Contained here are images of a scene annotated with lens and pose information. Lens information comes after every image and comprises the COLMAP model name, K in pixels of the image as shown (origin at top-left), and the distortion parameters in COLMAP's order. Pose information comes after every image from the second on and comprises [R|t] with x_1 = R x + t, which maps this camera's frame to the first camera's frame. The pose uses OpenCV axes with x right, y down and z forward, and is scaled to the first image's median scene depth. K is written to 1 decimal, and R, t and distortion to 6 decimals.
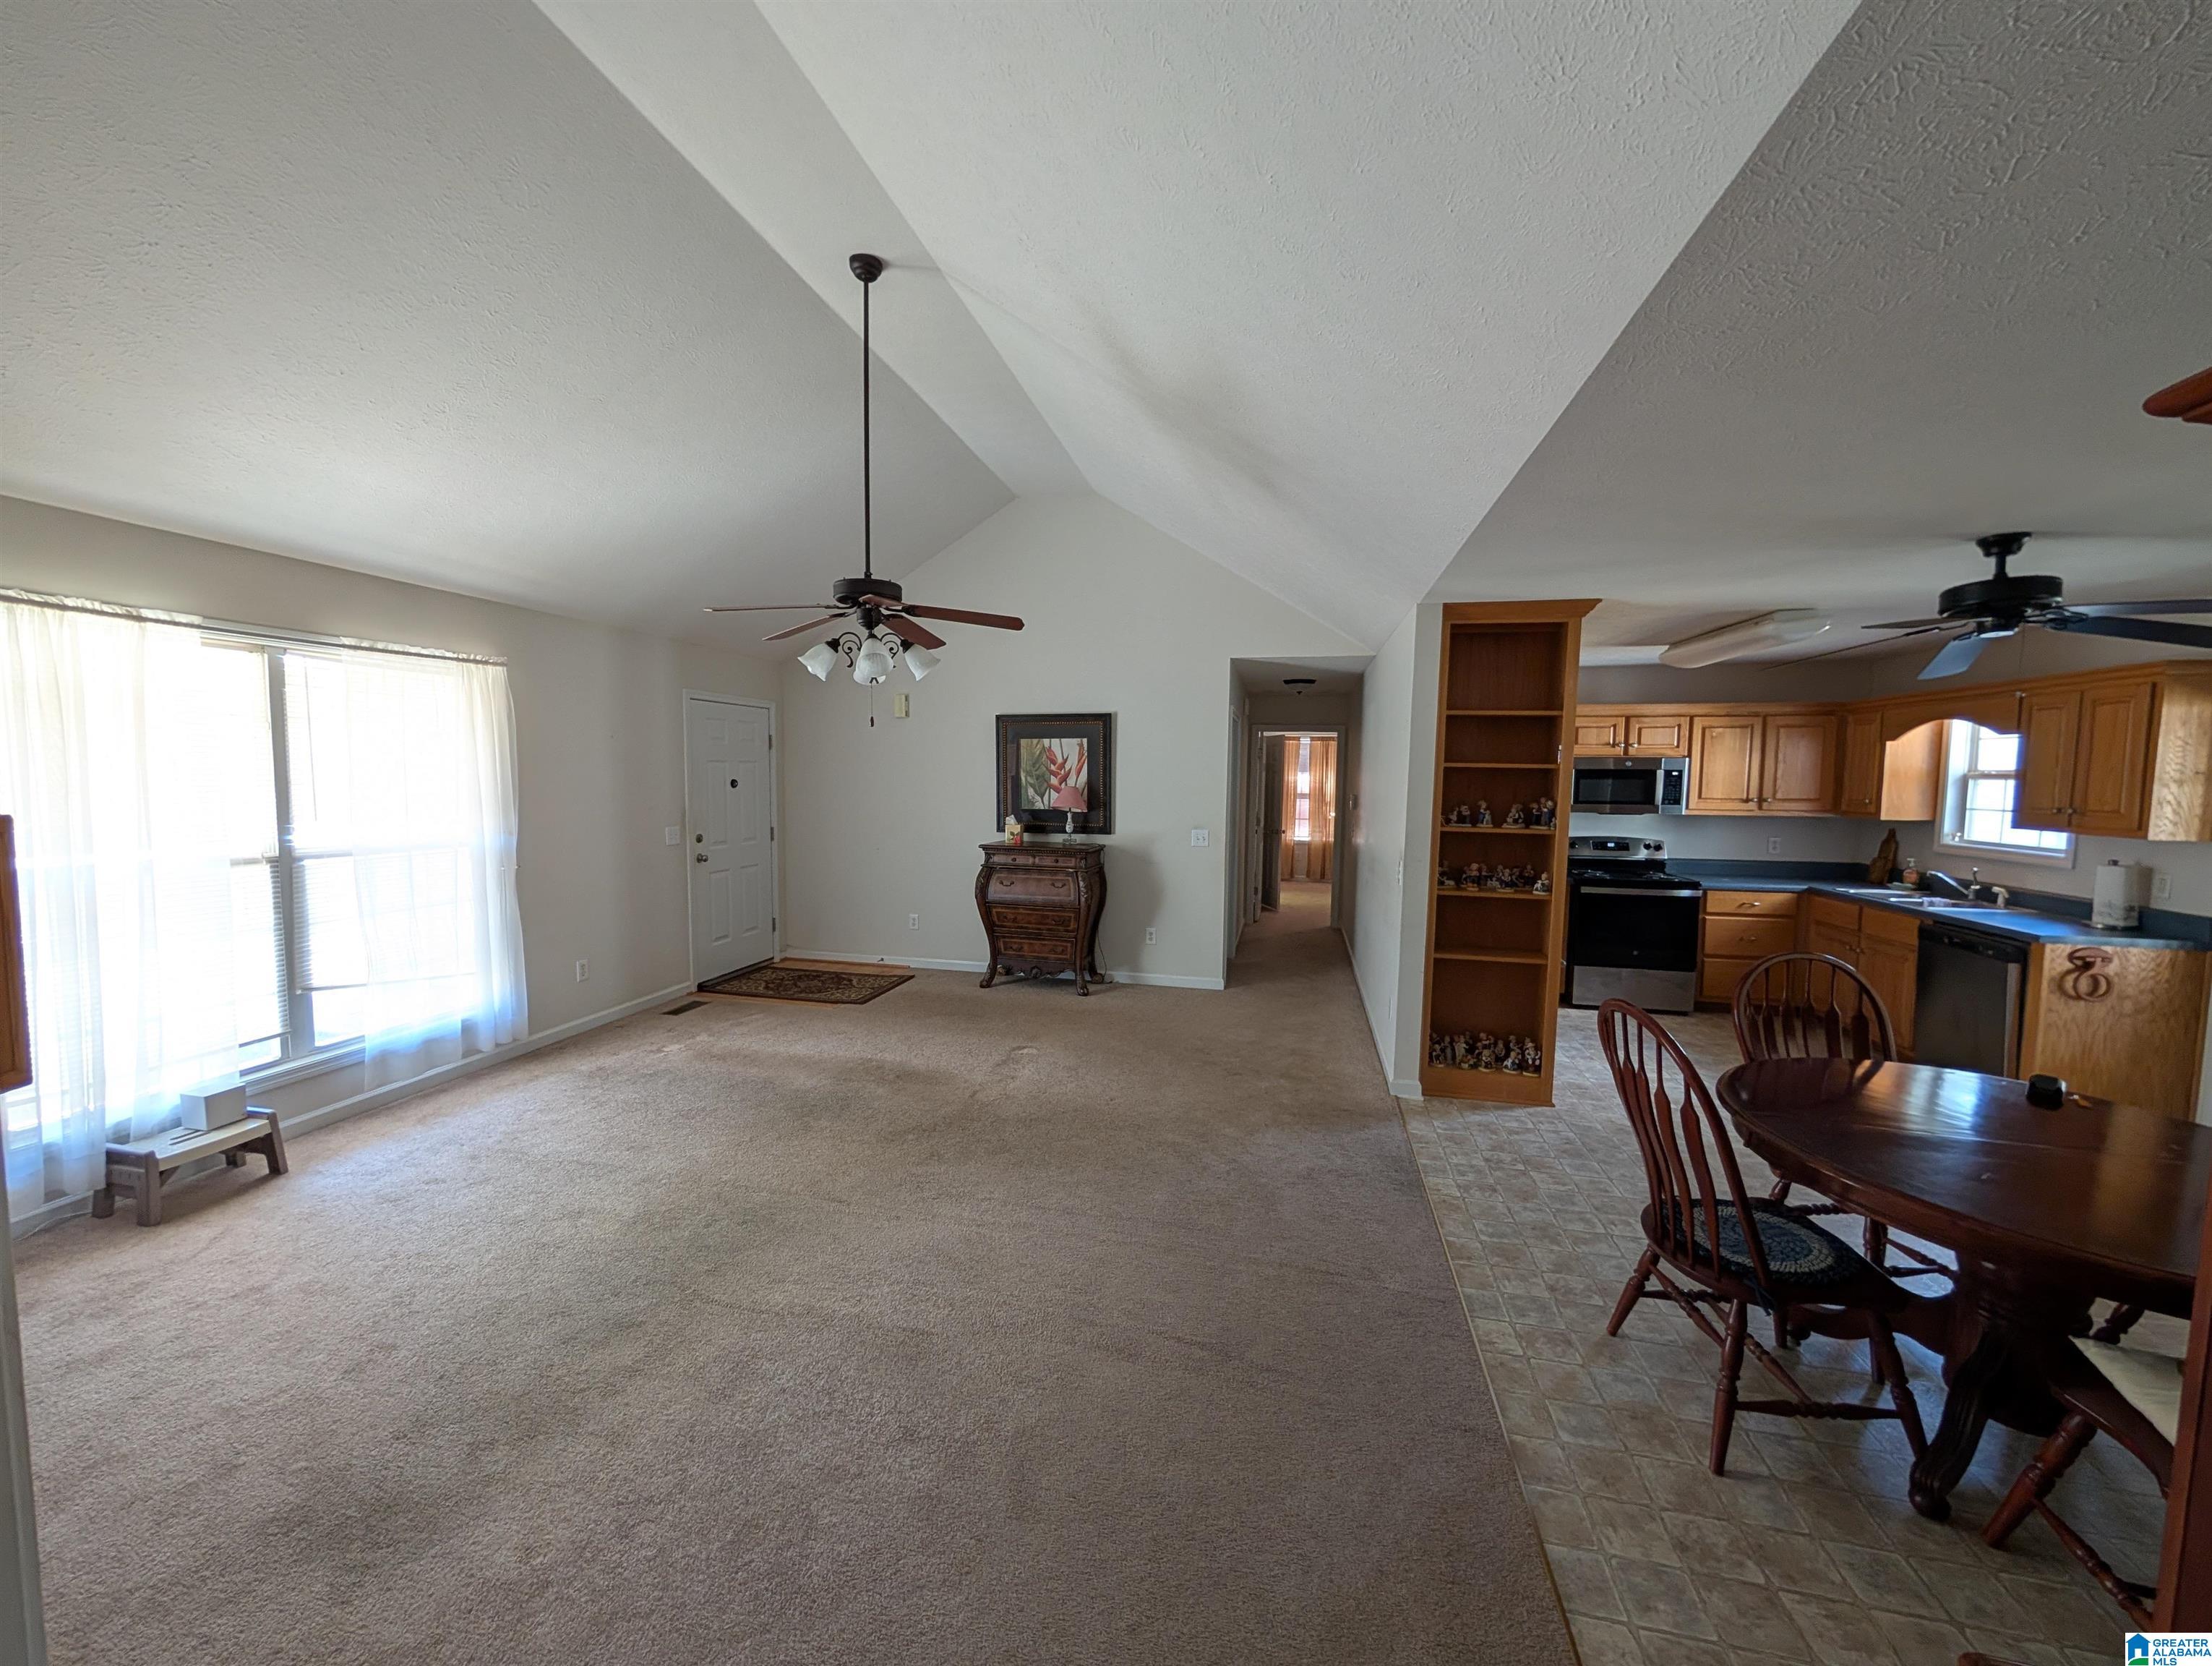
lens RADIAL K [[839.2, 0, 1106.9], [0, 839.2, 832.8], [0, 0, 1]] dist [-0.000211, 0.000190]
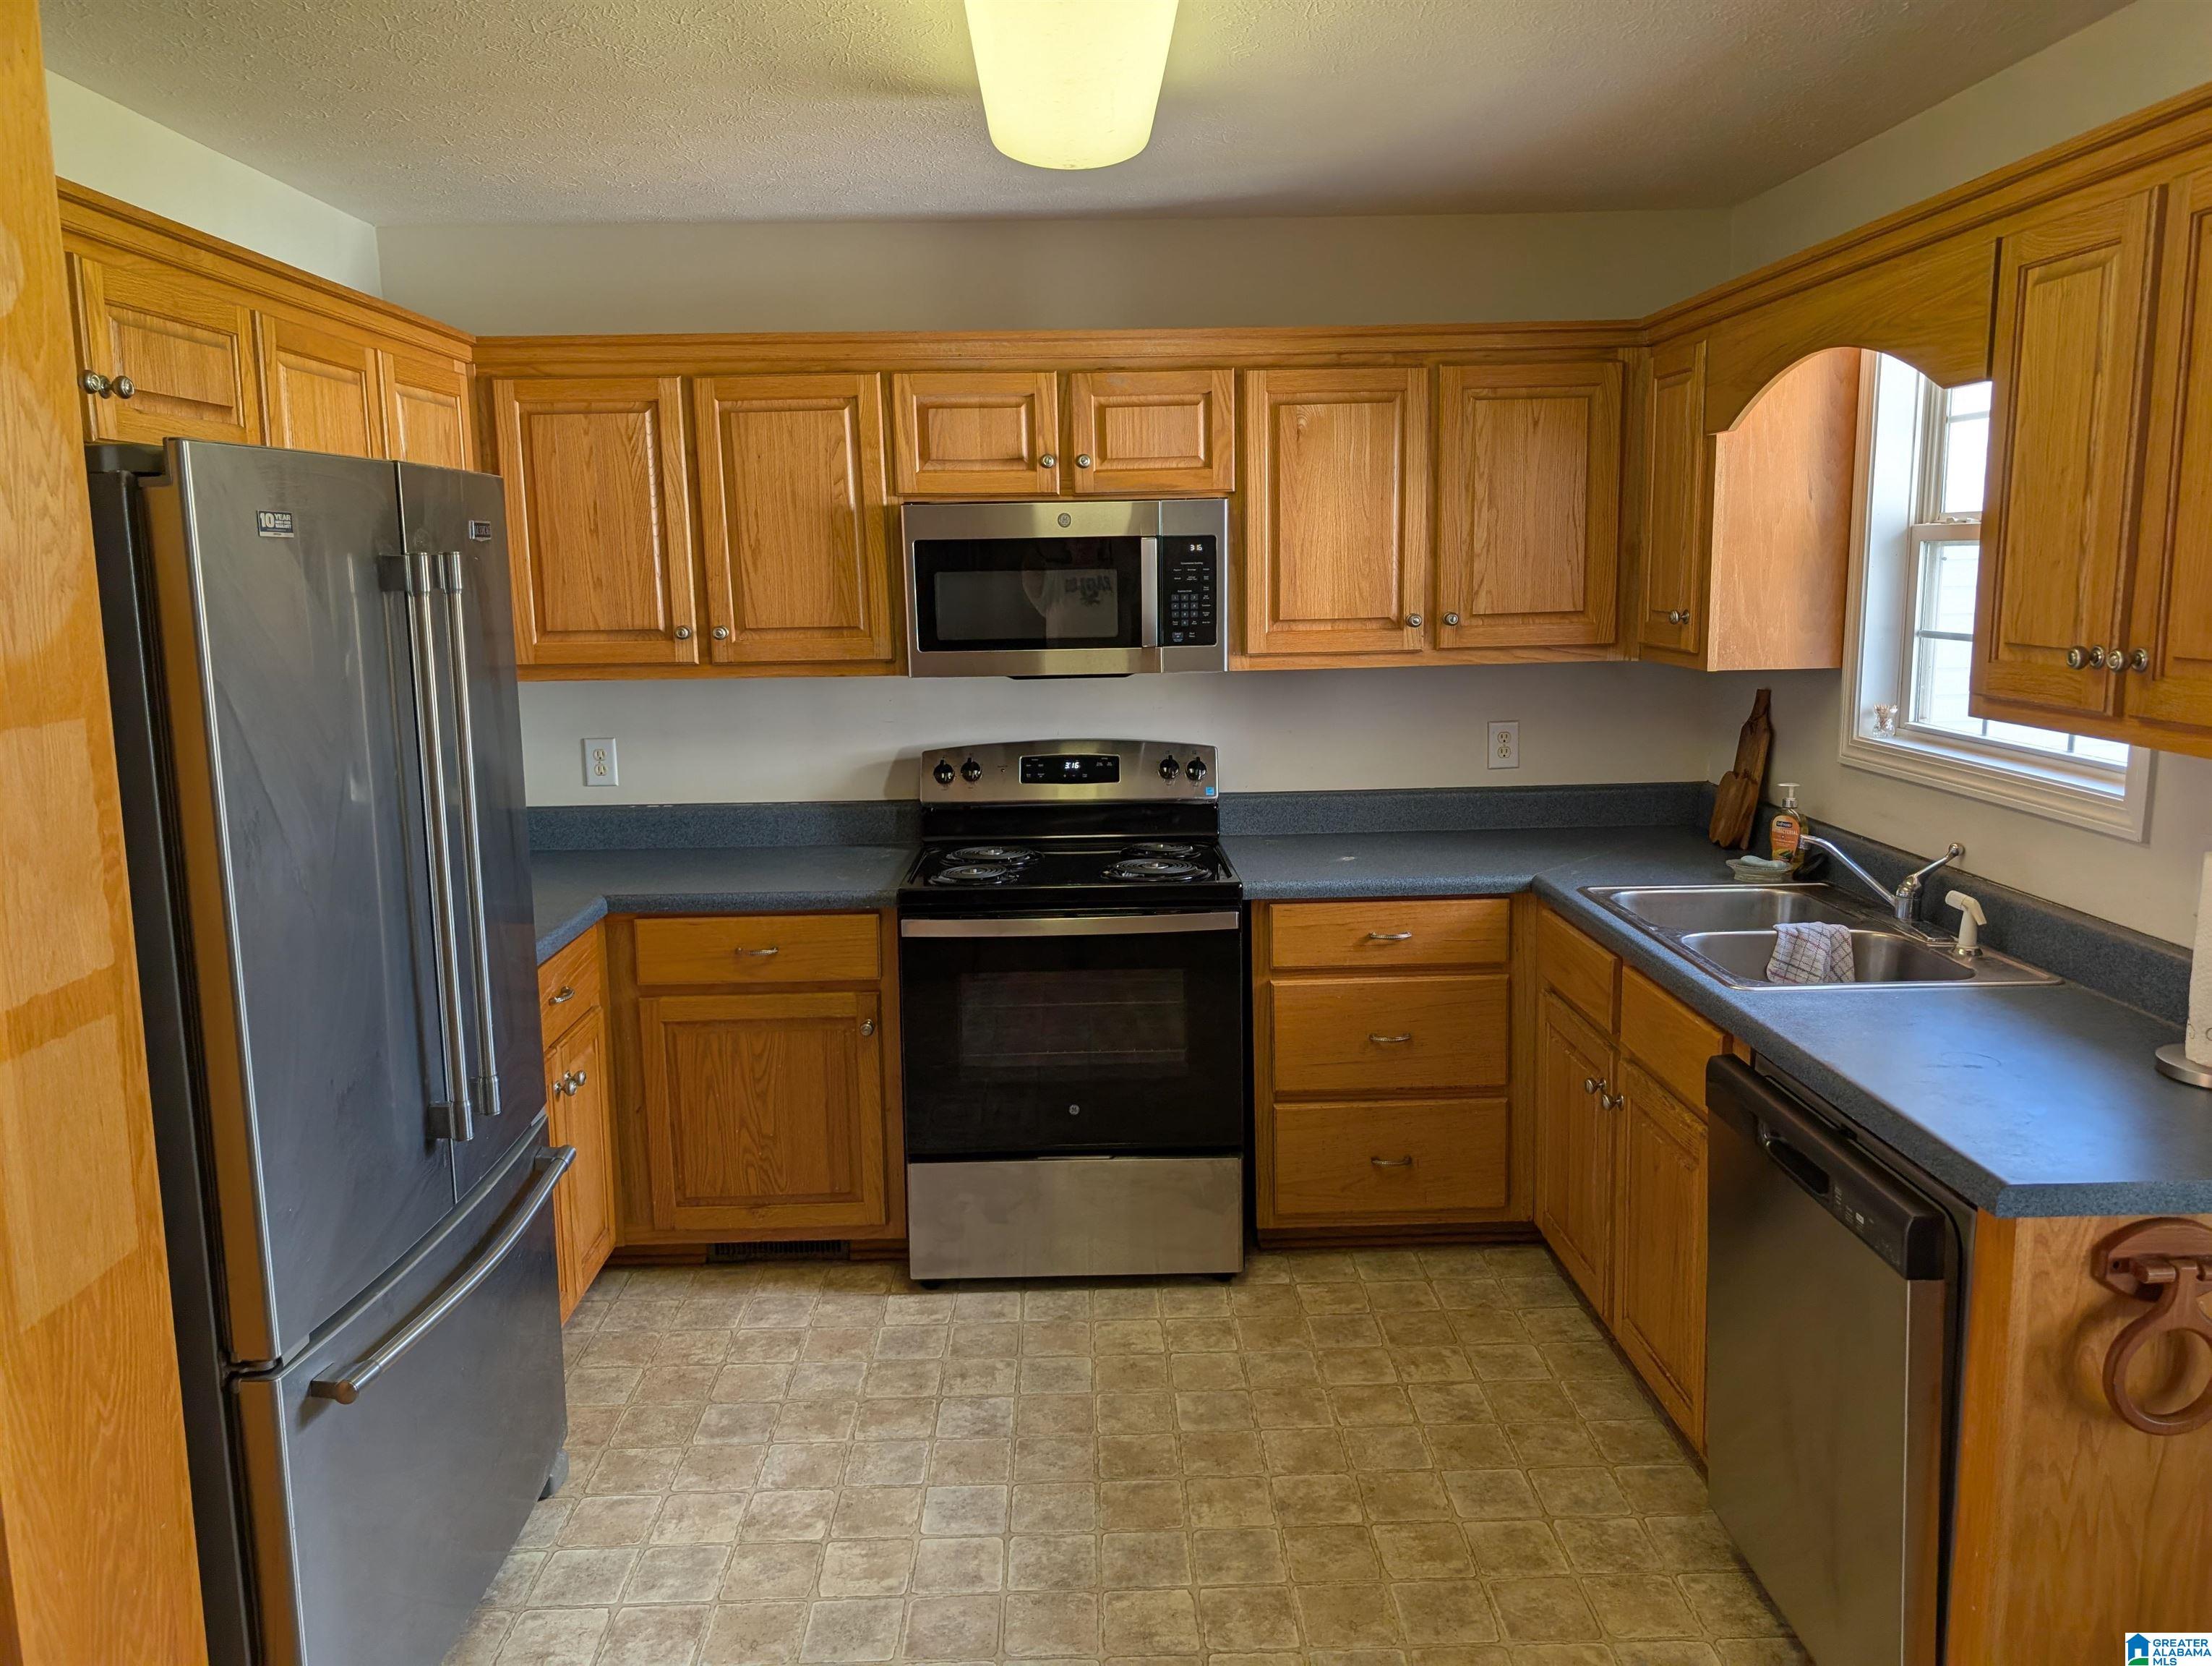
lens RADIAL K [[1572.5, 0, 1105.5], [0, 1572.5, 824.3], [0, 0, 1]] dist [0.029682, -0.003710]
pose [[0.971885, -0.065404, 0.226190, 0.525588], [0.044150, 0.994228, 0.097783, -0.026185], [-0.231280, -0.085048, 0.969163, 0.427918]]
